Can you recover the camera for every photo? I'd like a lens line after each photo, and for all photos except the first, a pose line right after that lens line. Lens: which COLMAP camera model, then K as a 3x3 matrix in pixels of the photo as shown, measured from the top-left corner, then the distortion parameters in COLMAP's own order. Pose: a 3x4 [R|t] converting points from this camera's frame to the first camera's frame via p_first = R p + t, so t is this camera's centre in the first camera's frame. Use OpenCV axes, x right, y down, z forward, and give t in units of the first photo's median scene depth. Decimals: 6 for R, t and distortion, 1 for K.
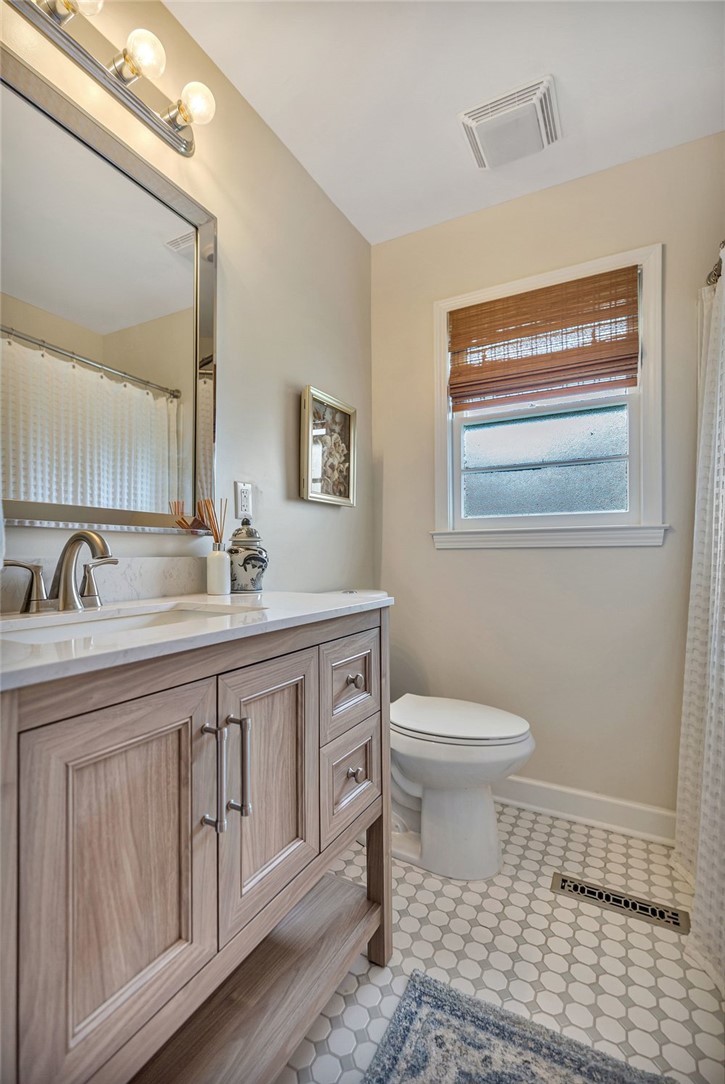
lens RADIAL K [[491.0, 0, 362.5], [0, 491.0, 542.0], [0, 0, 1]] dist [0.014353, 0.000321]
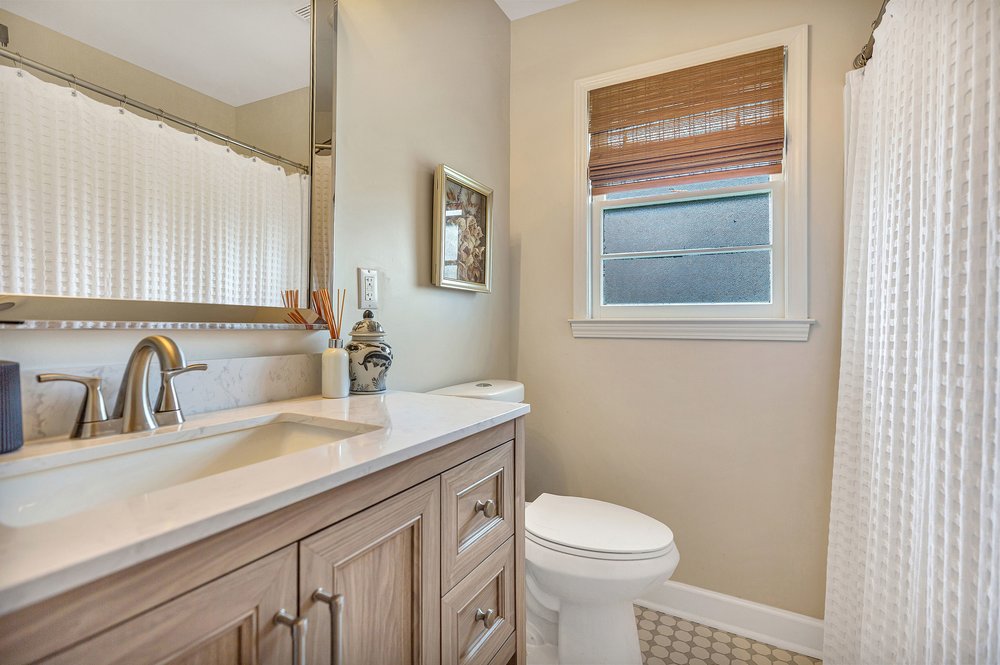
lens RADIAL K [[462.6, 0, 530.2], [0, 462.6, 329.6], [0, 0, 1]] dist [0.010509, -0.001032]
pose [[0.998153, 0.002482, 0.060699, 0.009106], [-0.004372, 0.999509, 0.031022, -0.037243], [-0.060593, -0.031230, 0.997674, 0.117762]]
